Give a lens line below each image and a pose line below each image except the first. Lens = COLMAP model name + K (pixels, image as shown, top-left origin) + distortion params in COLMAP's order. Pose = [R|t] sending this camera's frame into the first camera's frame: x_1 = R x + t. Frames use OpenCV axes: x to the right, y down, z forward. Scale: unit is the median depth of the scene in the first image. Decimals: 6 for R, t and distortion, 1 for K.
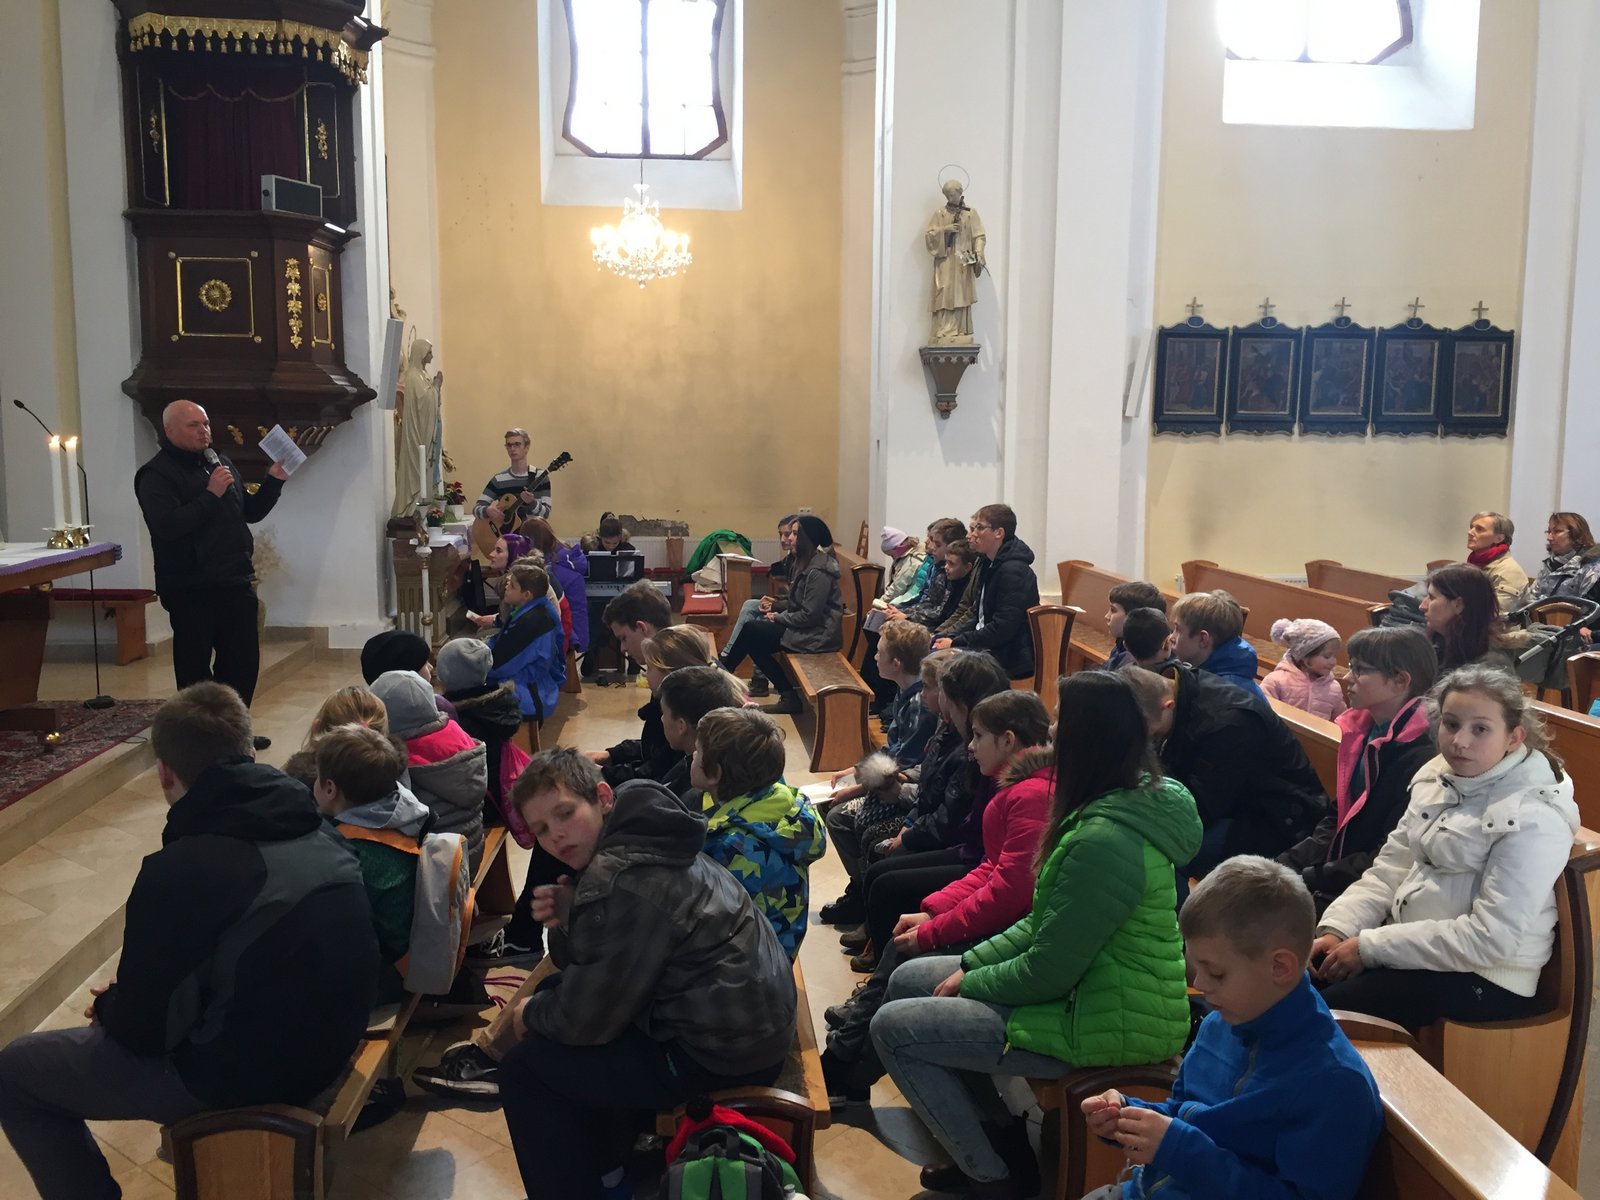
lens RADIAL K [[1359.6, 0, 796.9], [0, 1359.6, 592.8], [0, 0, 1]] dist [0.096543, -0.139068]
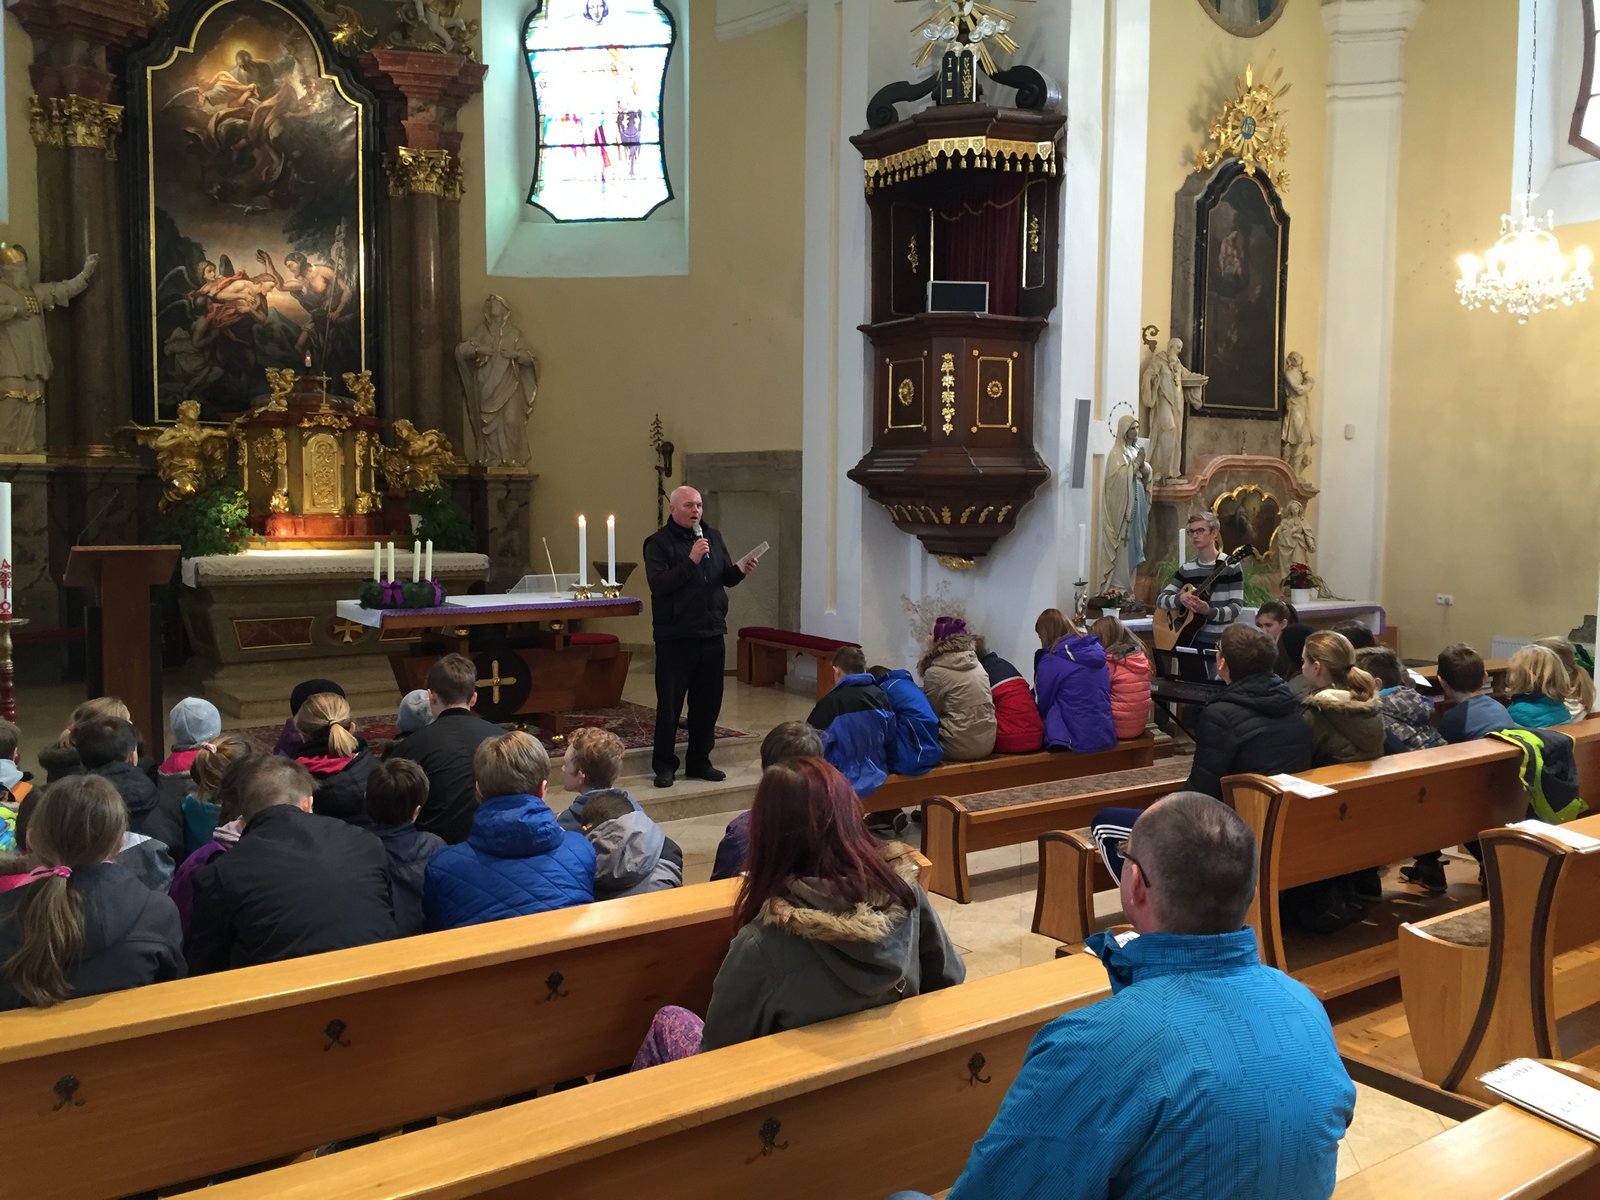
lens RADIAL K [[1359.6, 0, 796.9], [0, 1359.6, 592.8], [0, 0, 1]] dist [0.096543, -0.139068]
pose [[0.454564, 0.060761, -0.888639, 0.543572], [-0.111402, 0.993715, 0.010961, -0.053055], [0.883720, 0.094014, 0.458476, 0.416340]]
